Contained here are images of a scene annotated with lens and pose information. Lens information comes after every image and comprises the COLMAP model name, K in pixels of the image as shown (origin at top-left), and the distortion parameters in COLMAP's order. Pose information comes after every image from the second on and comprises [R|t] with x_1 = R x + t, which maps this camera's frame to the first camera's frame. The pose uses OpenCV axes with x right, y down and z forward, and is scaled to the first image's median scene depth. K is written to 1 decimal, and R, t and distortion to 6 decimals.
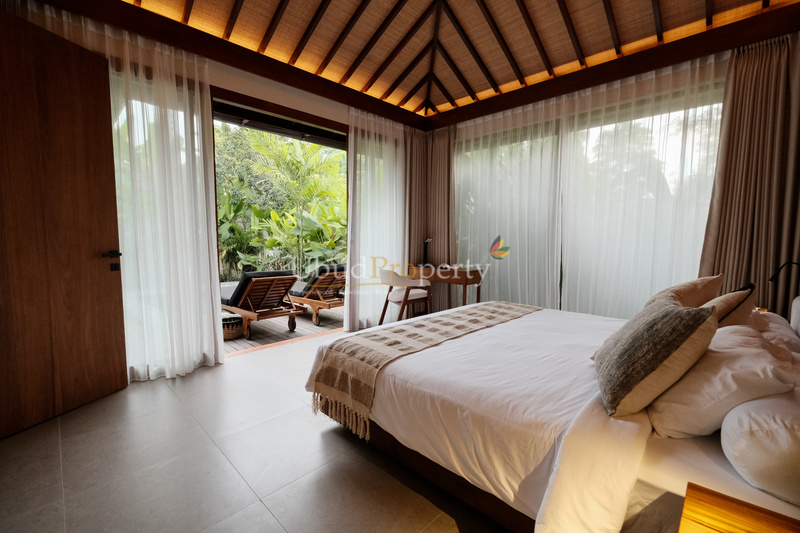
lens RADIAL K [[364.3, 0, 399.0], [0, 364.3, 269.5], [0, 0, 1]] dist [0.001312, -0.000223]
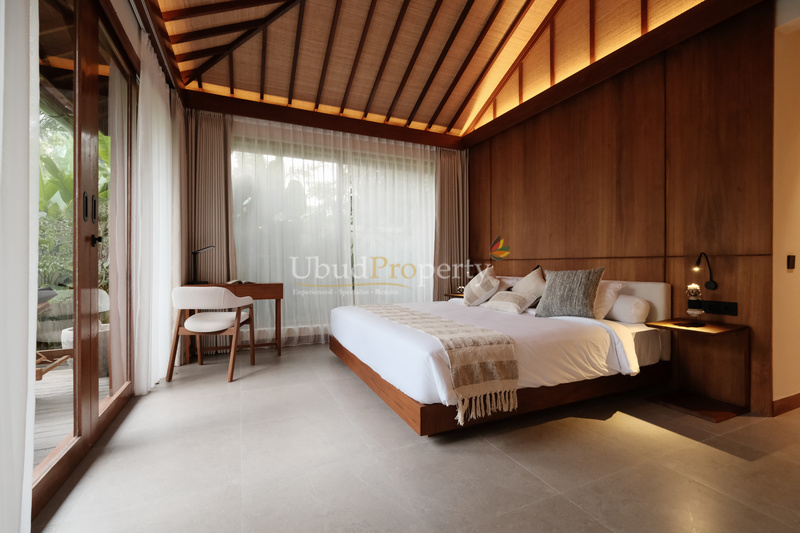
lens RADIAL K [[364.3, 0, 400.1], [0, 364.3, 263.8], [0, 0, 1]] dist [0.001312, -0.000223]
pose [[0.336119, -0.005161, 0.941805, -0.661755], [0.089066, 0.995678, -0.026331, 0.008428], [-0.937599, 0.092734, 0.335126, 0.475146]]
